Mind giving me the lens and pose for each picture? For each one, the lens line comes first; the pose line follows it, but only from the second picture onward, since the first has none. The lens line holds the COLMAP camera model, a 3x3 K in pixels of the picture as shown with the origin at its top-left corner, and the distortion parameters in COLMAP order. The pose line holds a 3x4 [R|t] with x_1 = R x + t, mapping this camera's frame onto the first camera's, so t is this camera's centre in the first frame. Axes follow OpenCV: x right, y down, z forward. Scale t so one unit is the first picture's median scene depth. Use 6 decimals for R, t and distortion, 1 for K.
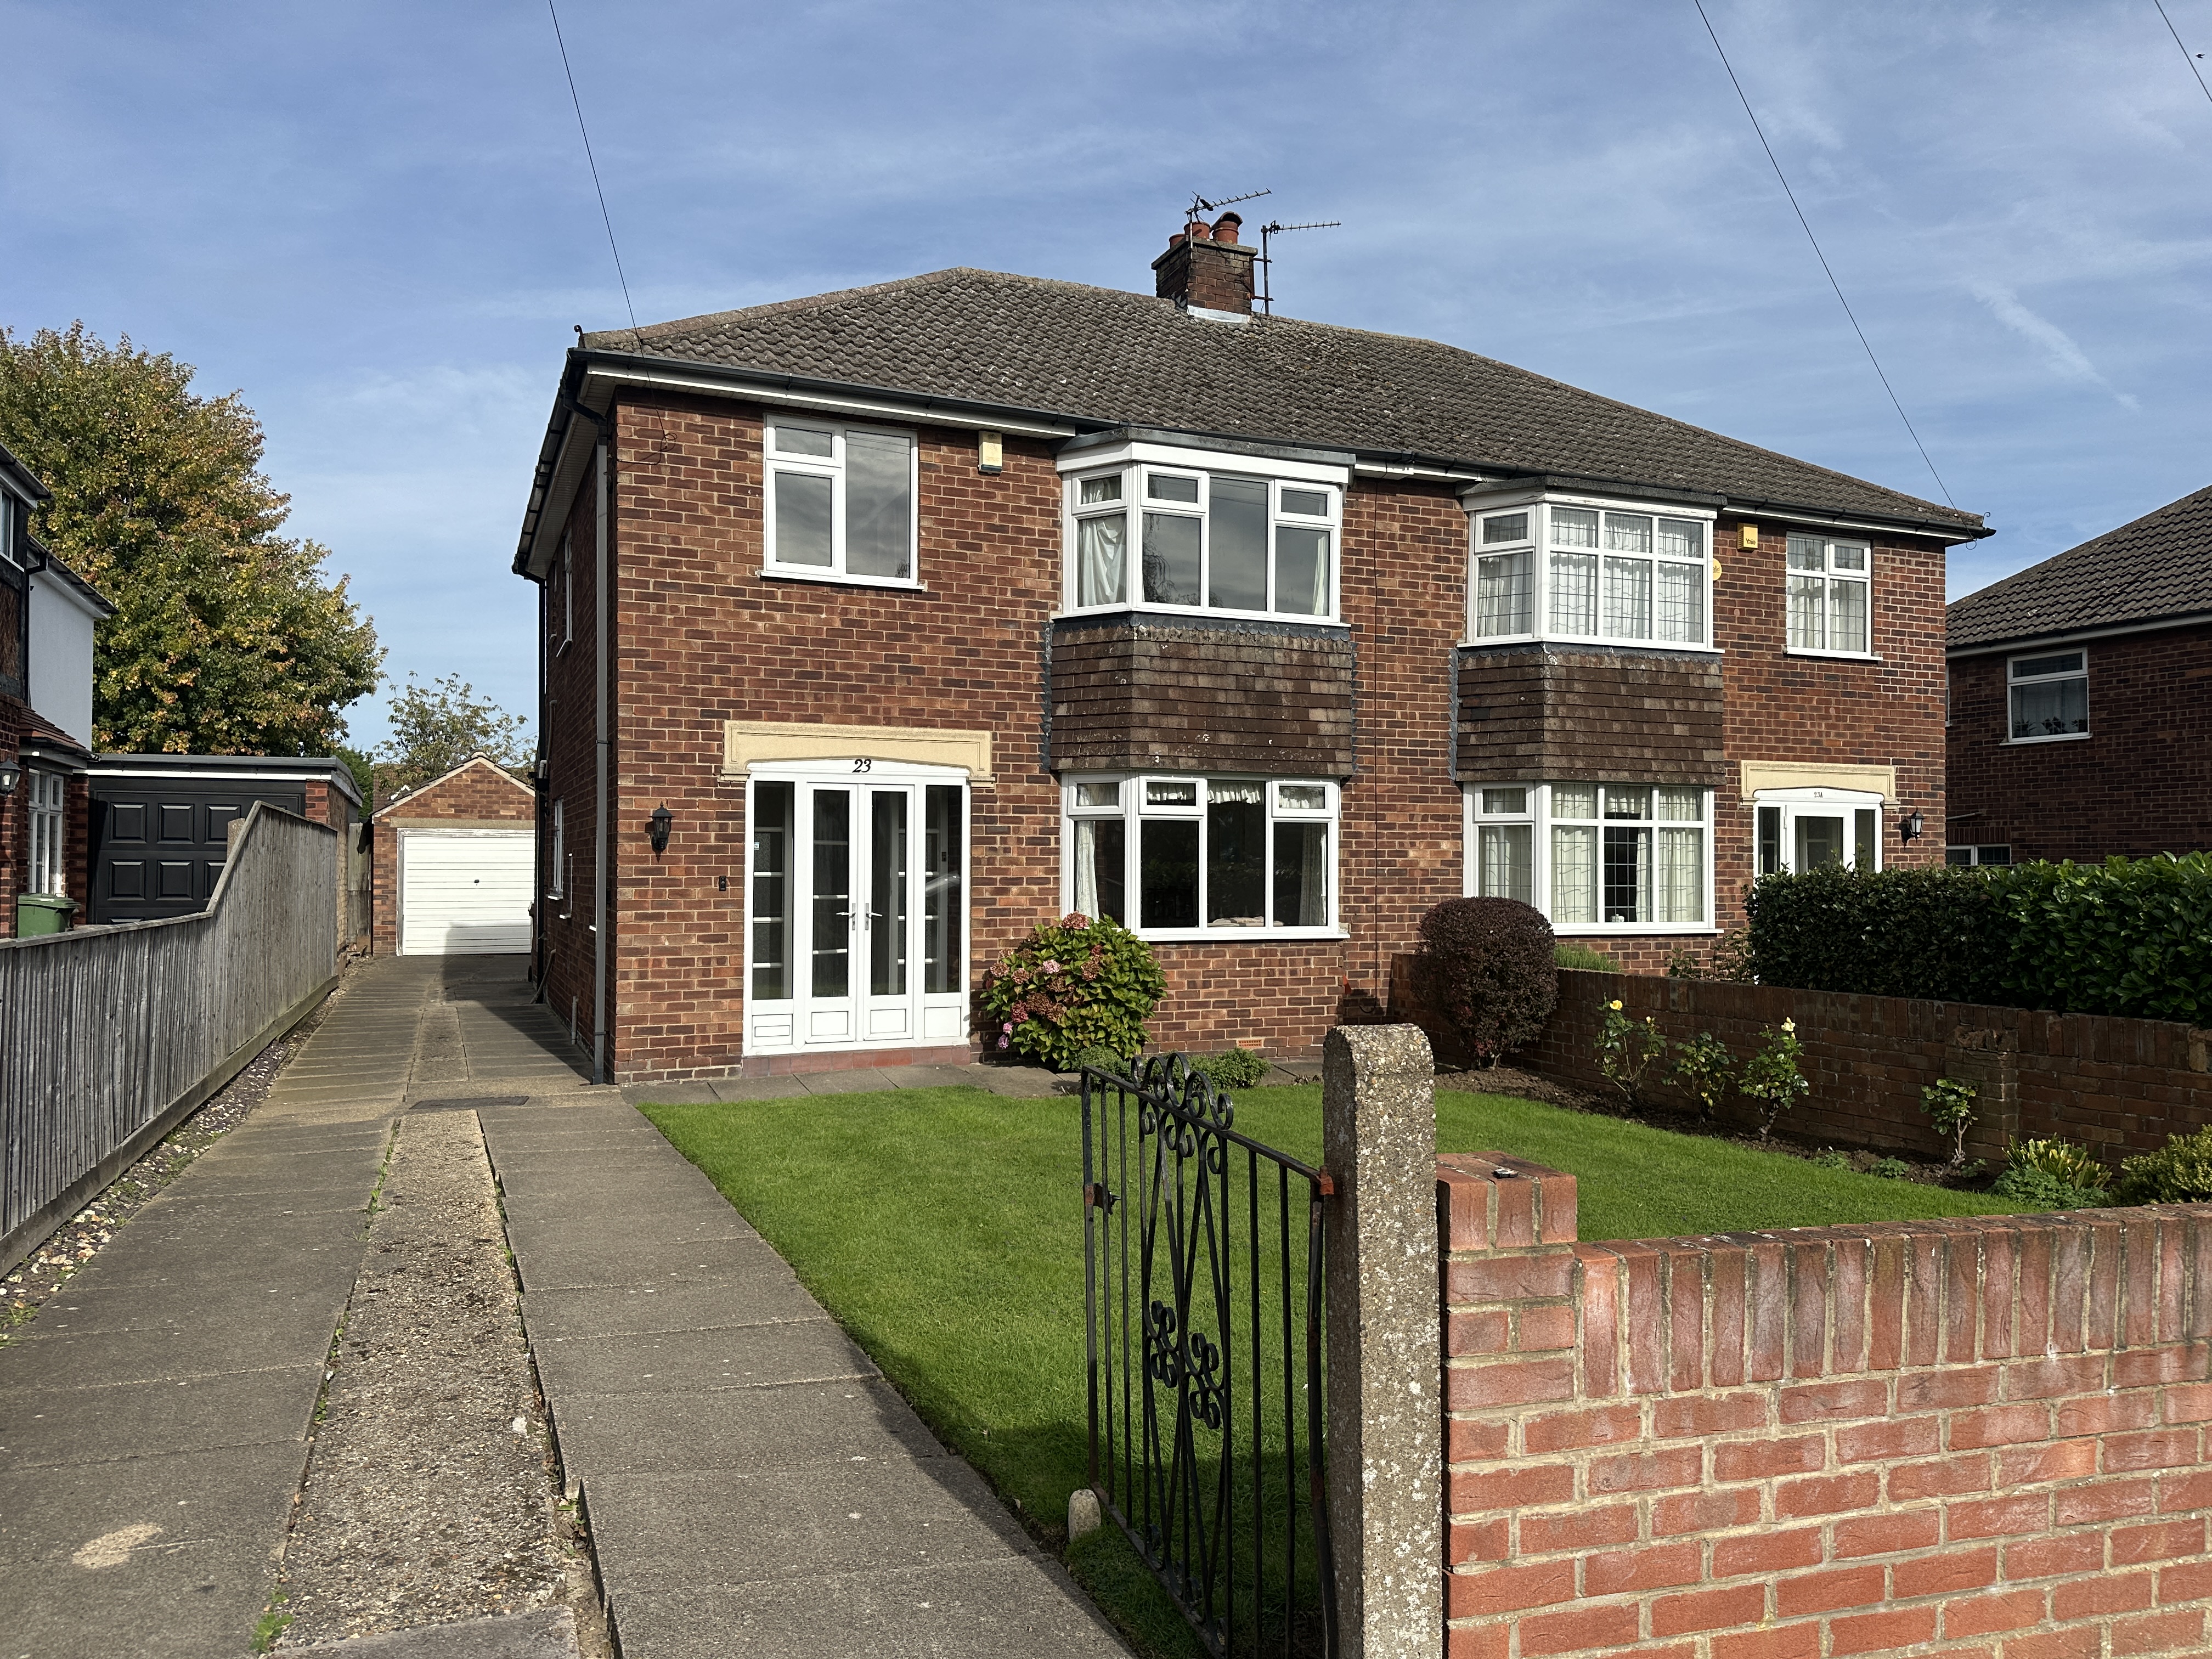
lens RADIAL K [[1594.3, 0, 1106.2], [0, 1594.3, 835.7], [0, 0, 1]] dist [0.050602, -0.044946]
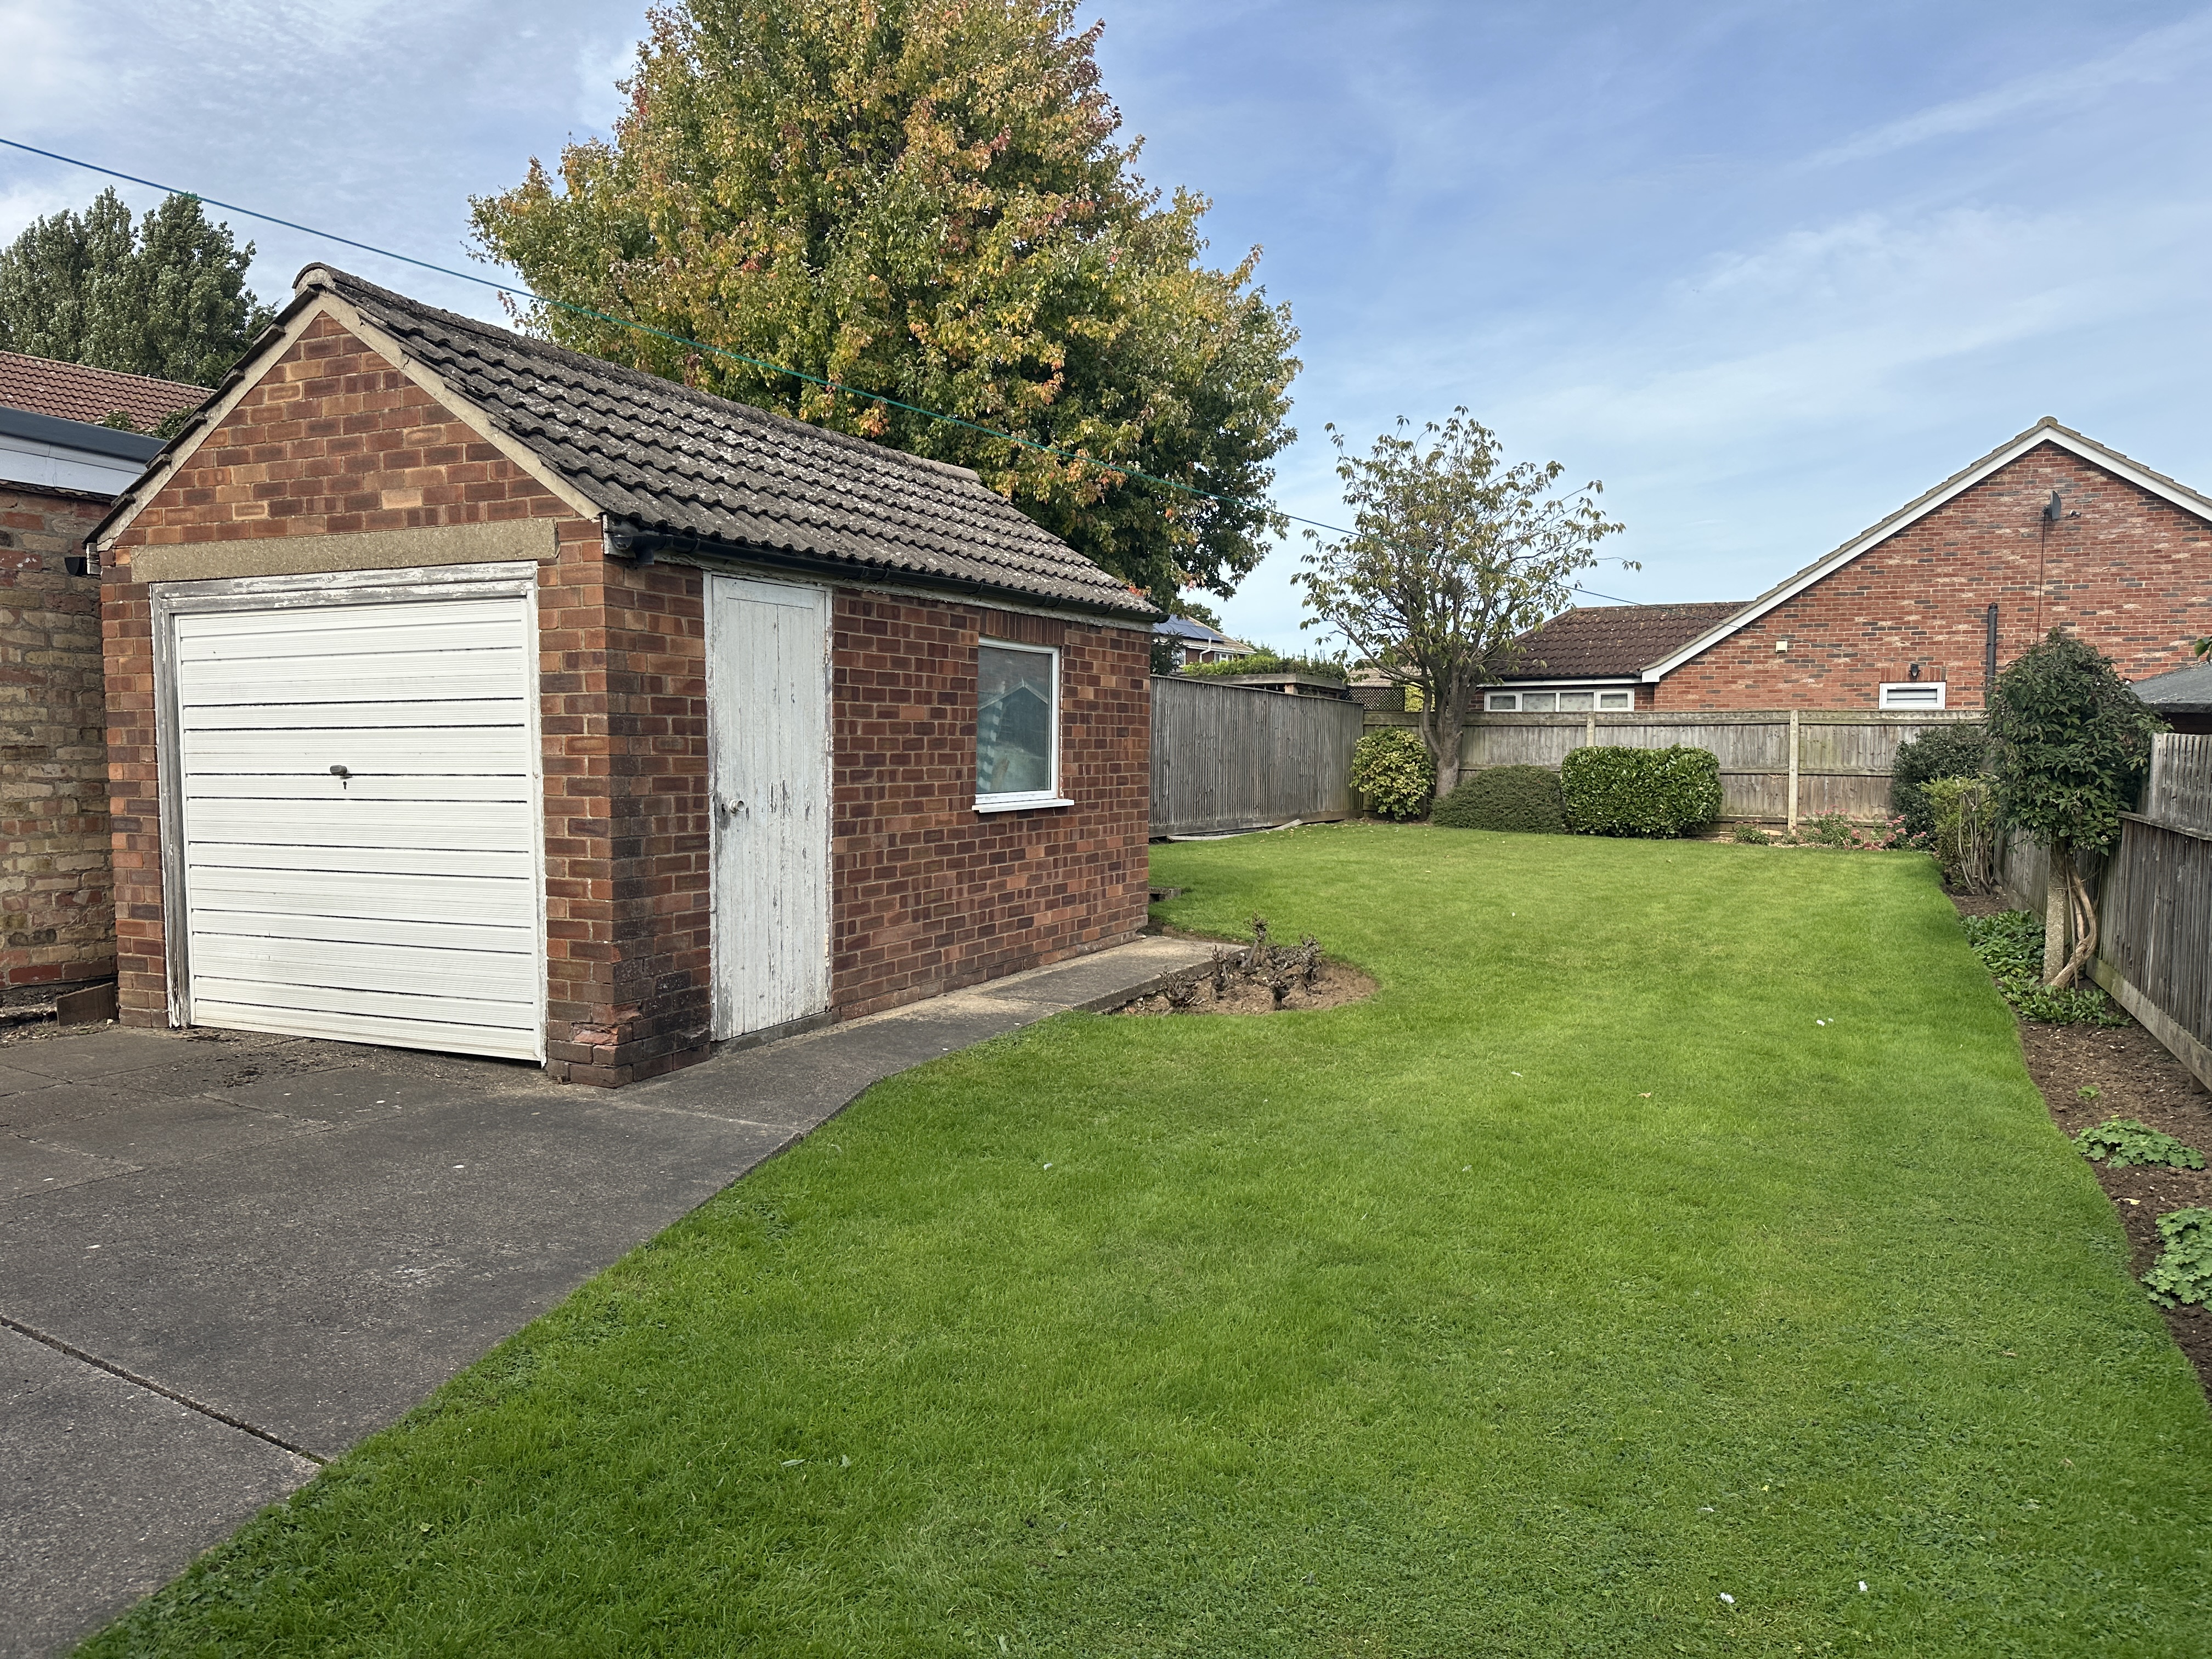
lens RADIAL K [[1594.3, 0, 1106.4], [0, 1594.3, 845.3], [0, 0, 1]] dist [0.050602, -0.044946]
pose [[0.678194, 0.036496, -0.733976, -0.110584], [0.021893, 0.997319, 0.069820, 0.024682], [0.734557, -0.063420, 0.675577, 0.912898]]
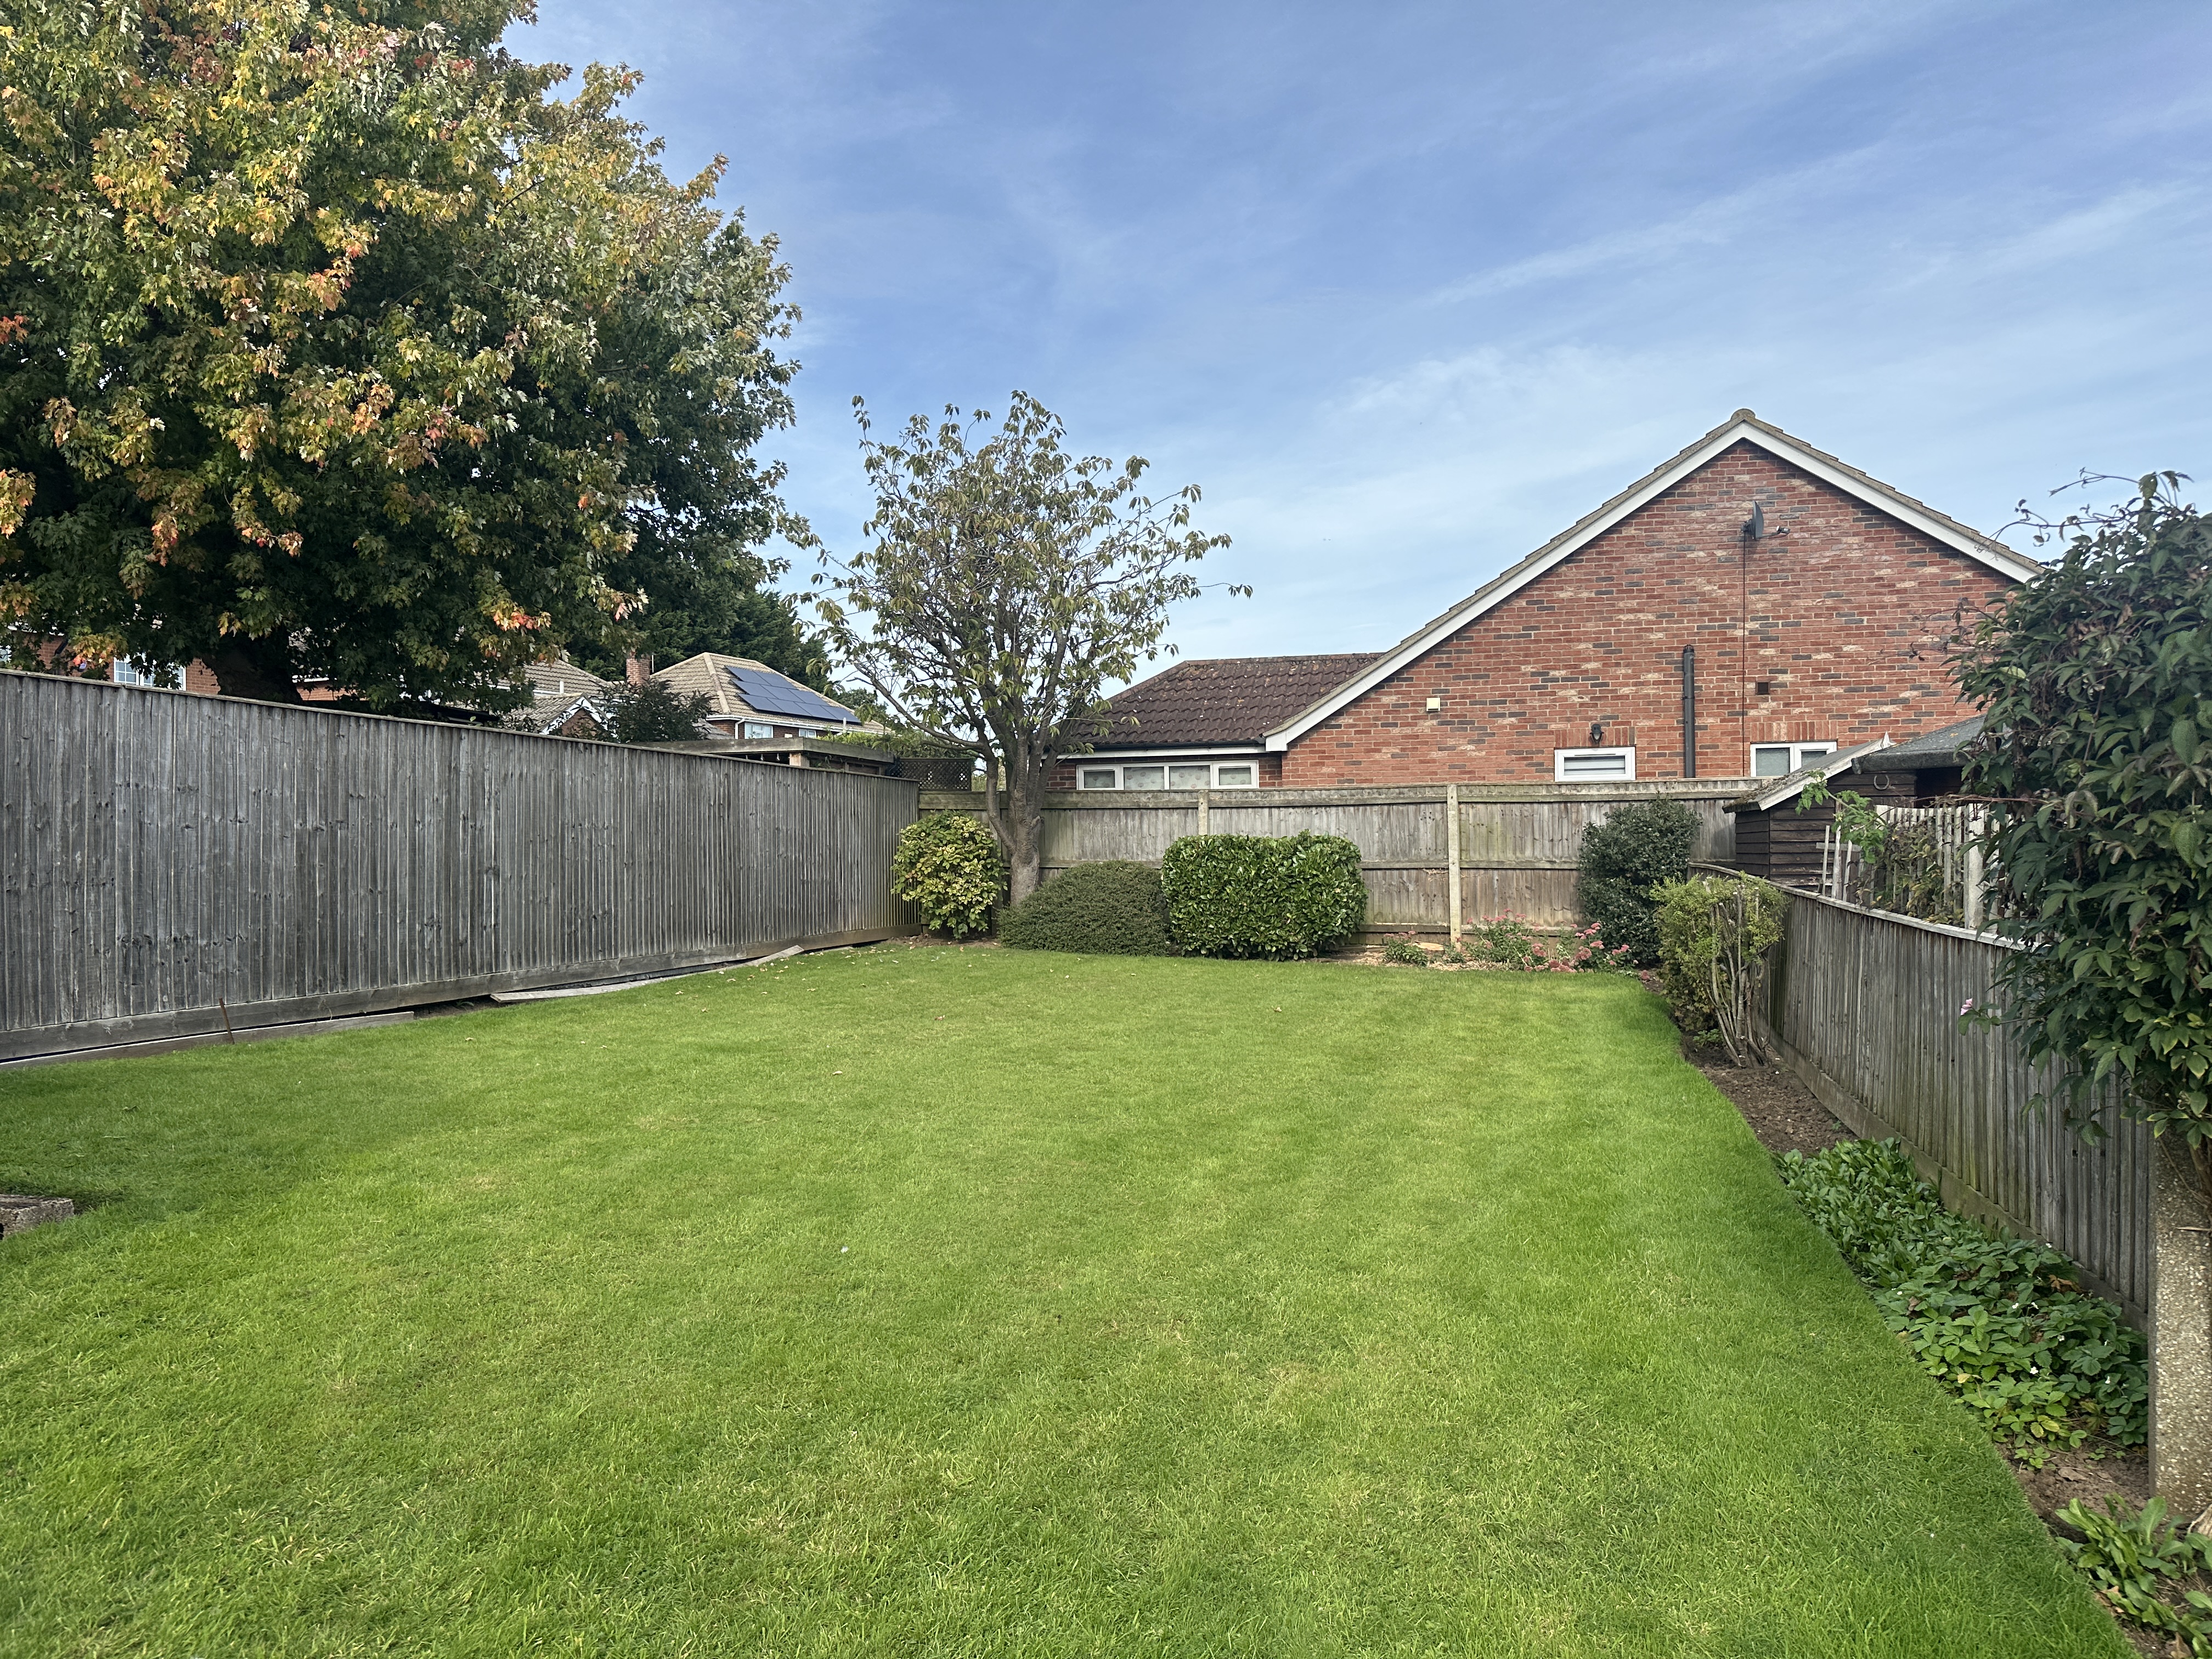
lens RADIAL K [[1594.3, 0, 1068.0], [0, 1594.3, 863.9], [0, 0, 1]] dist [0.050602, -0.044946]
pose [[0.794832, -0.009123, -0.606761, -0.236877], [0.034545, 0.998946, 0.030232, 0.028331], [0.605845, -0.044990, 0.794309, 1.181402]]
